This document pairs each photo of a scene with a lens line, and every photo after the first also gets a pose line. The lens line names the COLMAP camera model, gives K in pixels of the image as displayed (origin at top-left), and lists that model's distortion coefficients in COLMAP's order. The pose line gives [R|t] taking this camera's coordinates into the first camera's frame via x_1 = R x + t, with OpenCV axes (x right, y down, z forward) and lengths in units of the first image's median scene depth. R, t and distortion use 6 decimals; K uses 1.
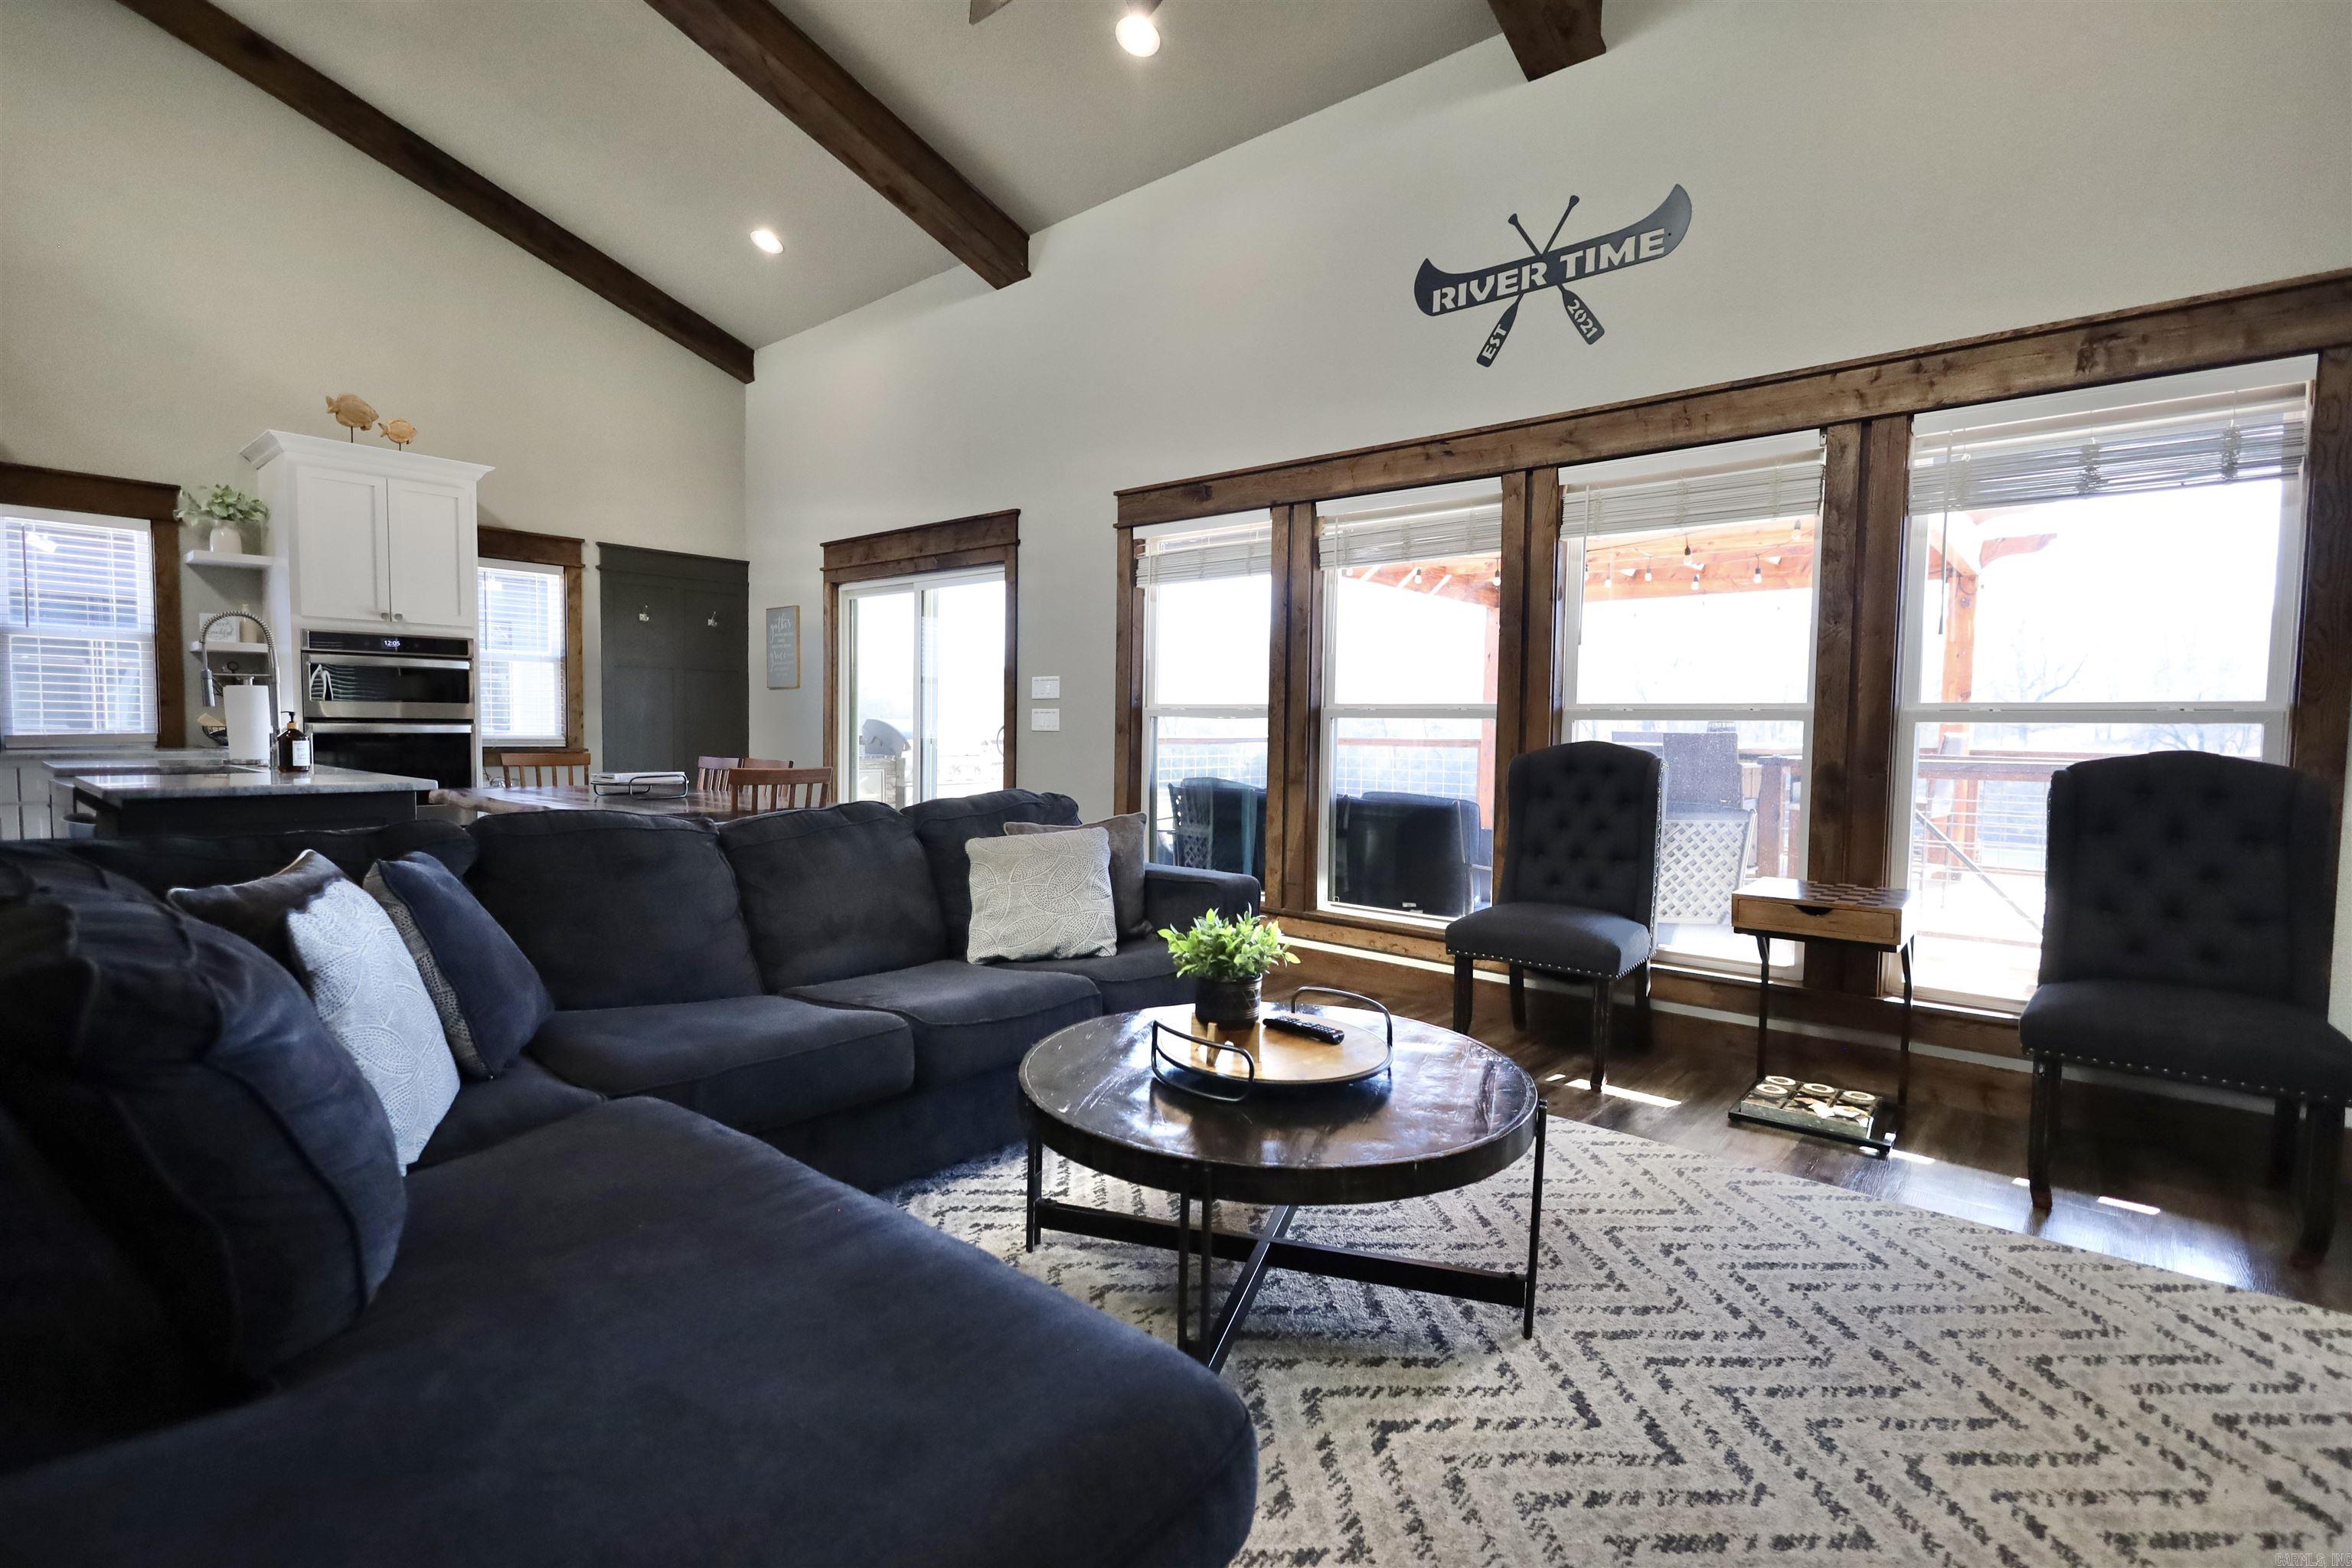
lens RADIAL K [[1083.7, 0, 1177.6], [0, 1083.7, 788.5], [0, 0, 1]] dist [-0.000898, 0.000863]
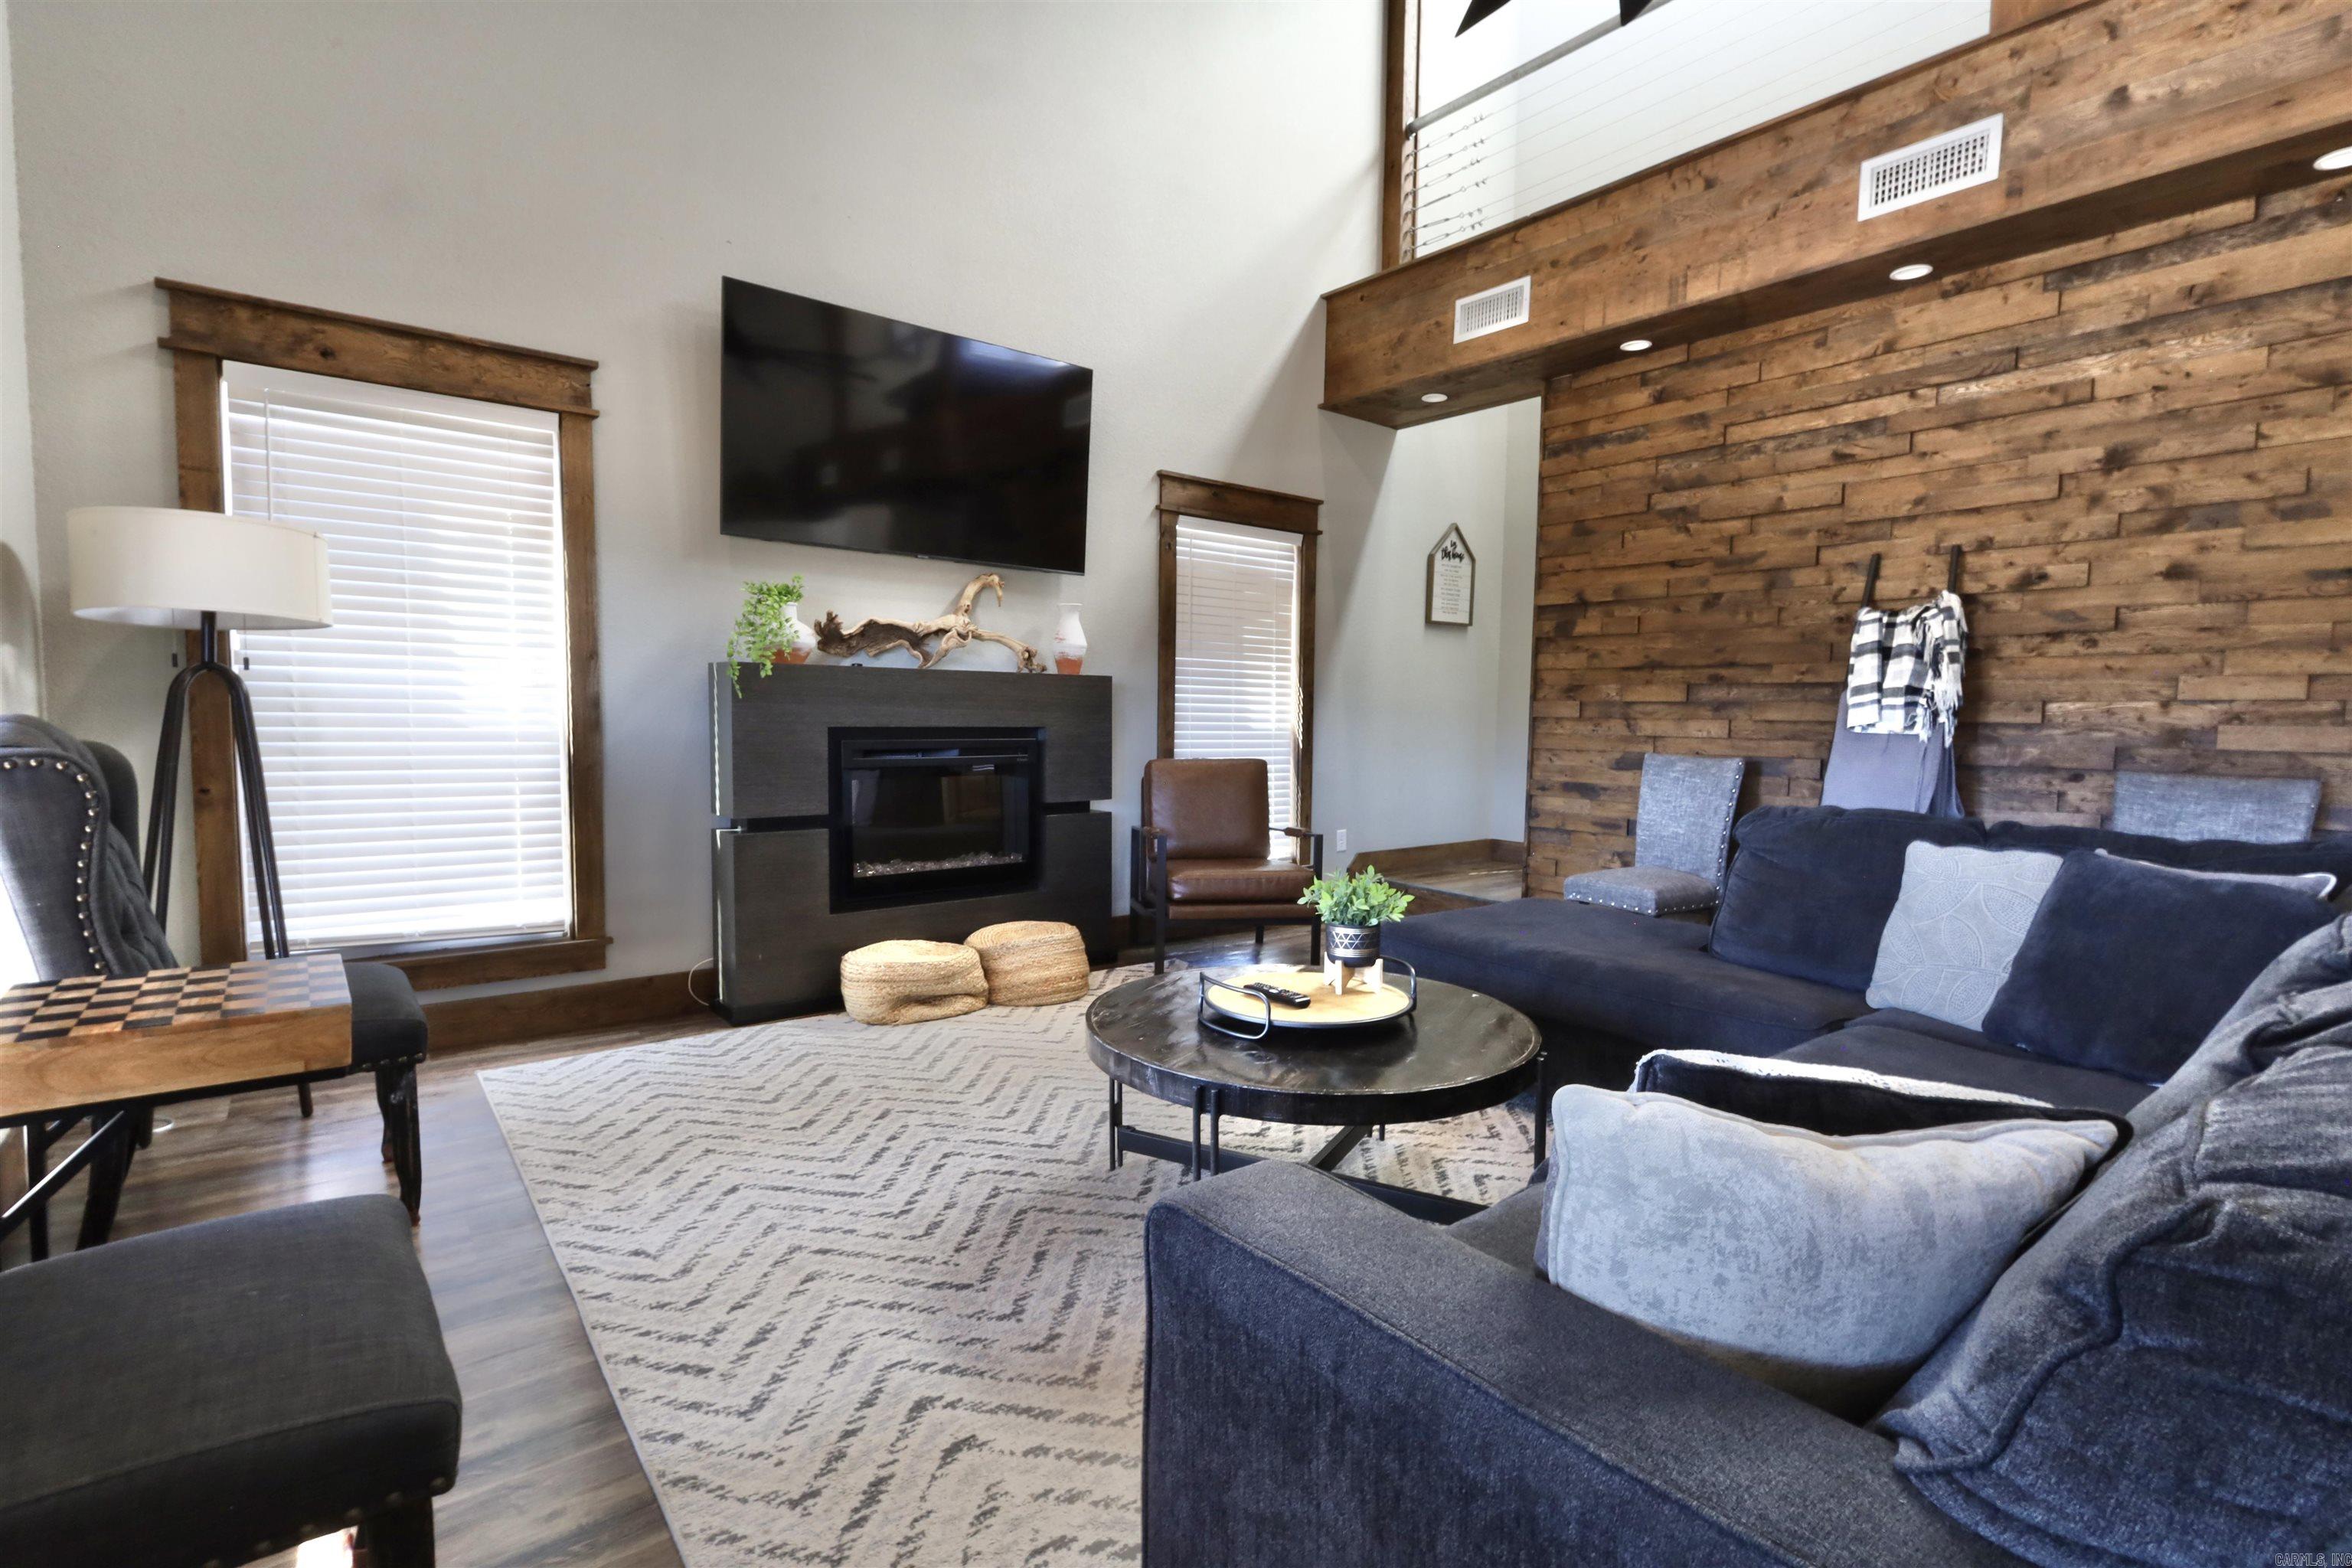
lens RADIAL K [[1083.7, 0, 1175.4], [0, 1083.7, 786.9], [0, 0, 1]] dist [-0.000898, 0.000863]
pose [[-0.981605, -0.040289, 0.186621, 0.011669], [-0.016413, 0.991670, 0.127757, -0.064796], [-0.190214, 0.122344, -0.974090, 1.101008]]
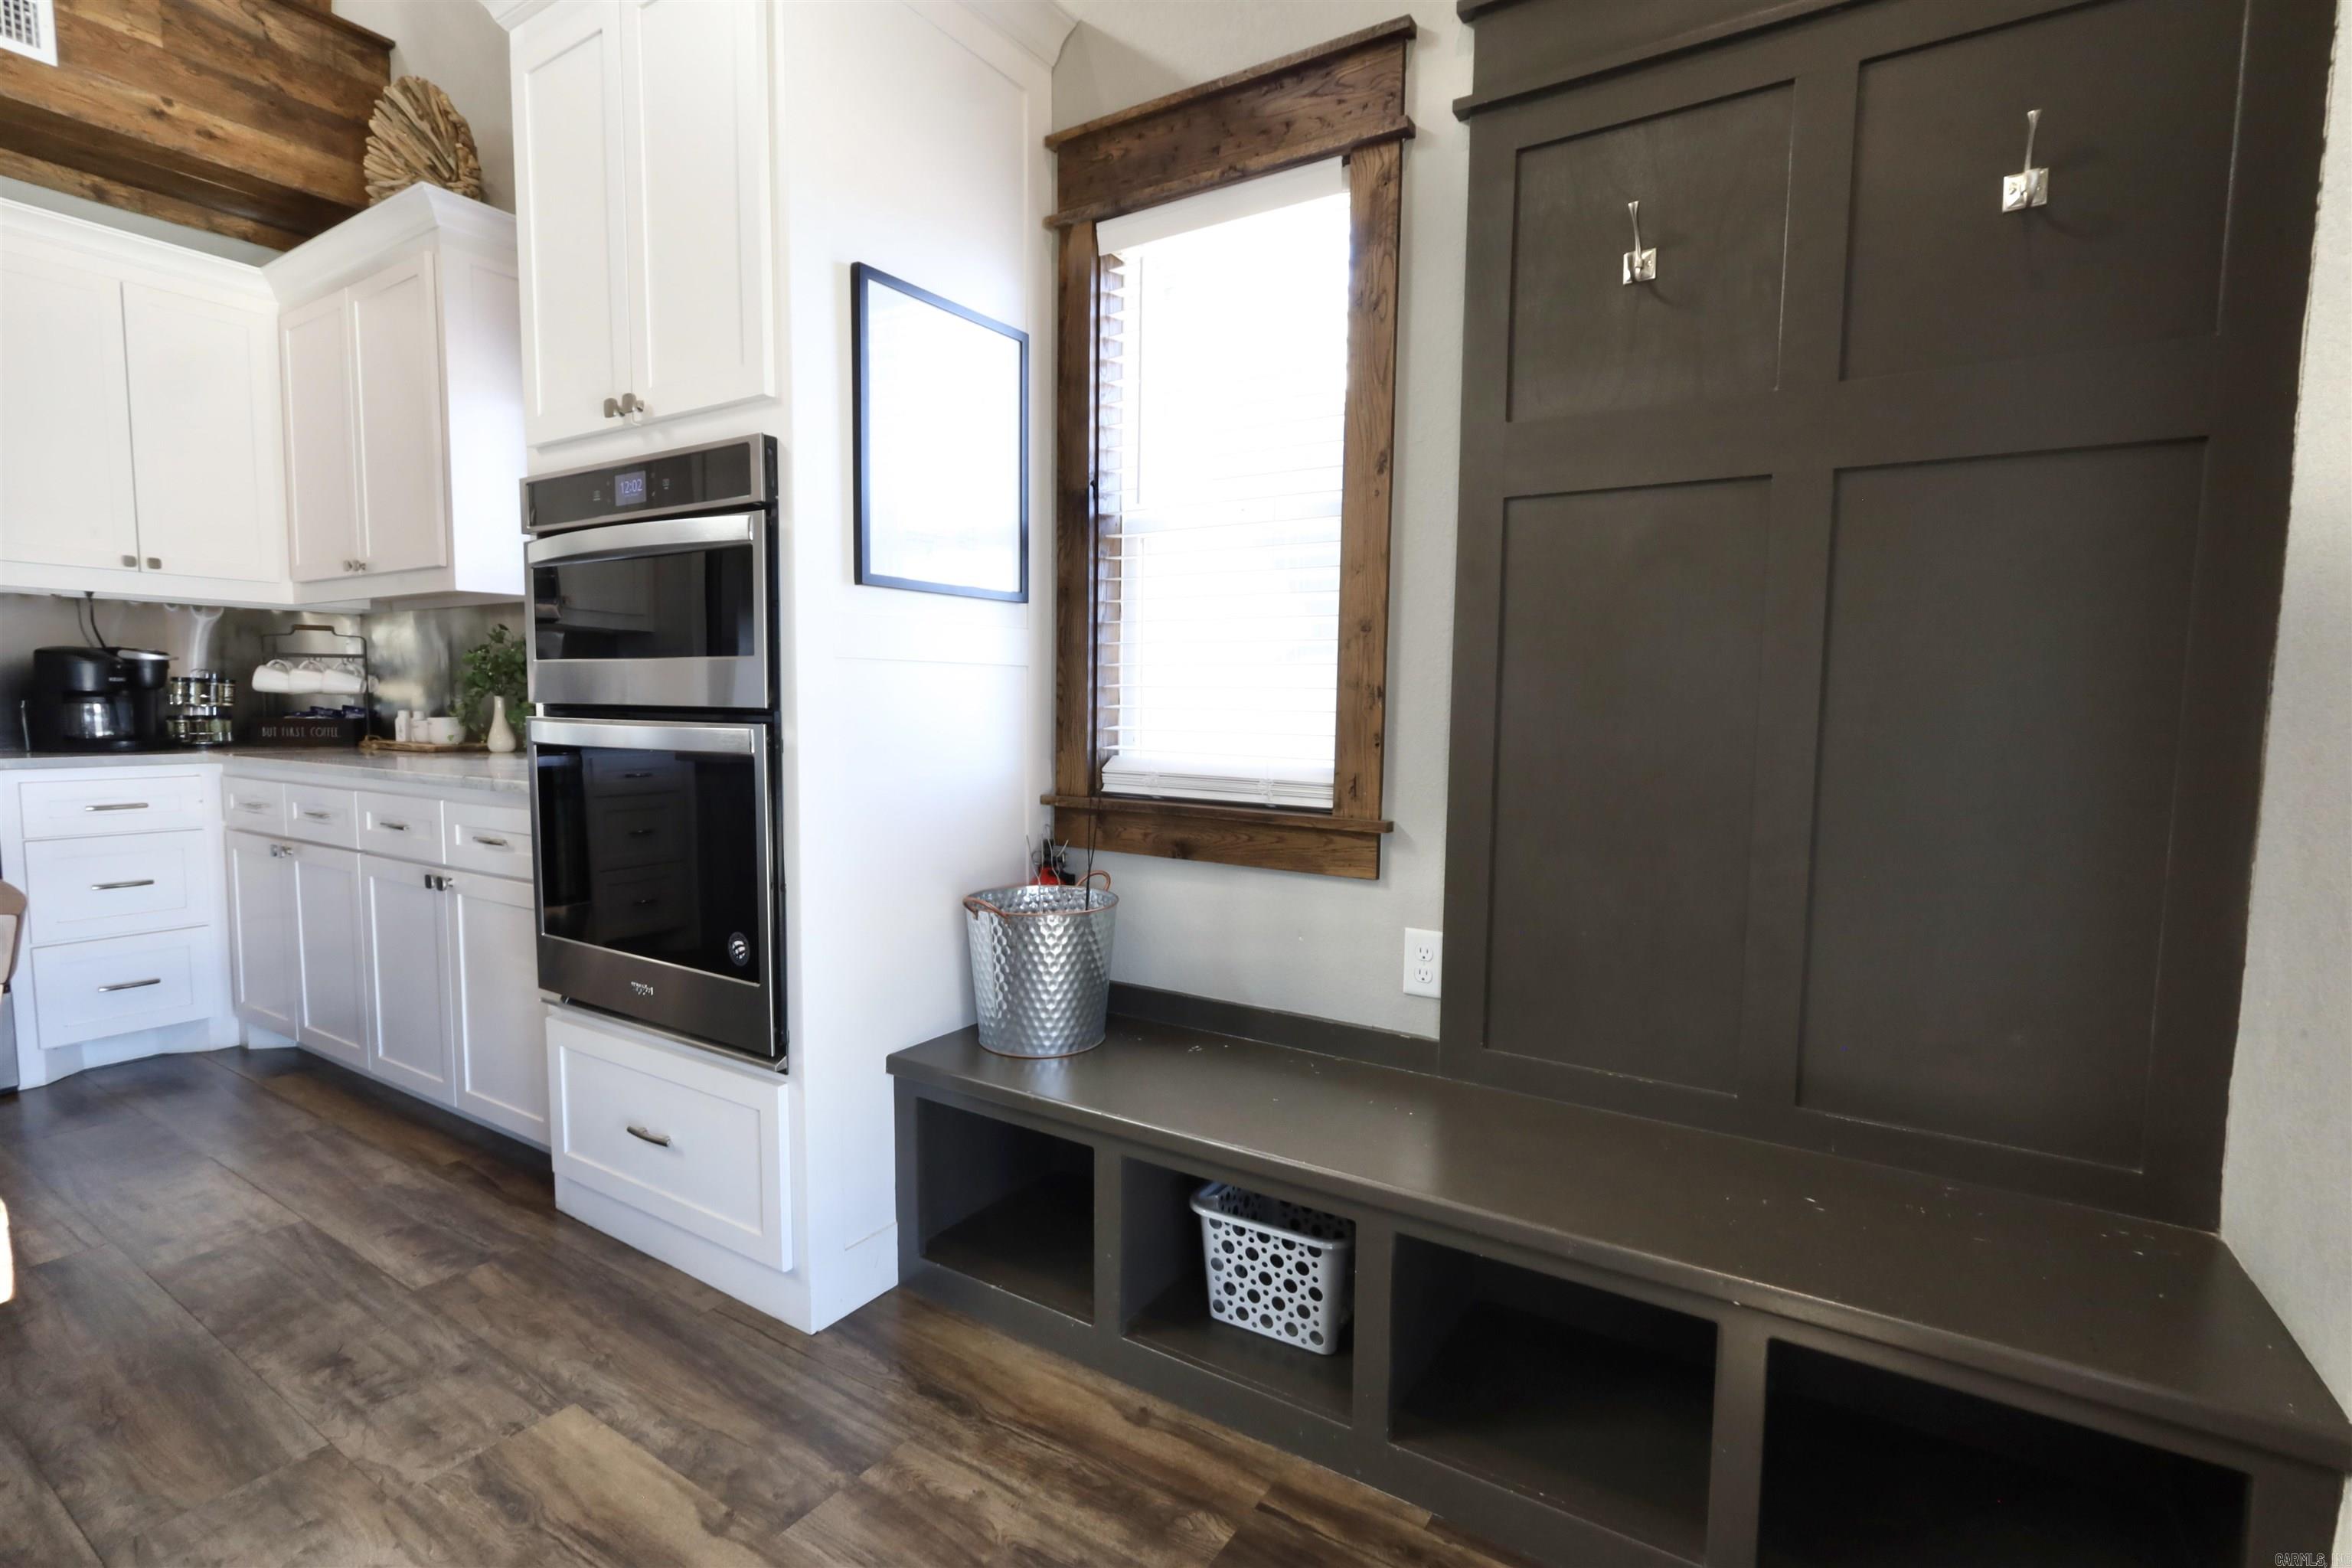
lens RADIAL K [[1083.7, 0, 1178.8], [0, 1083.7, 785.7], [0, 0, 1]] dist [-0.000898, 0.000863]
pose [[0.148270, 0.064942, -0.986812, -0.505603], [-0.070510, 0.995996, 0.054953, -0.100523], [0.986430, 0.061432, 0.152255, 1.600248]]
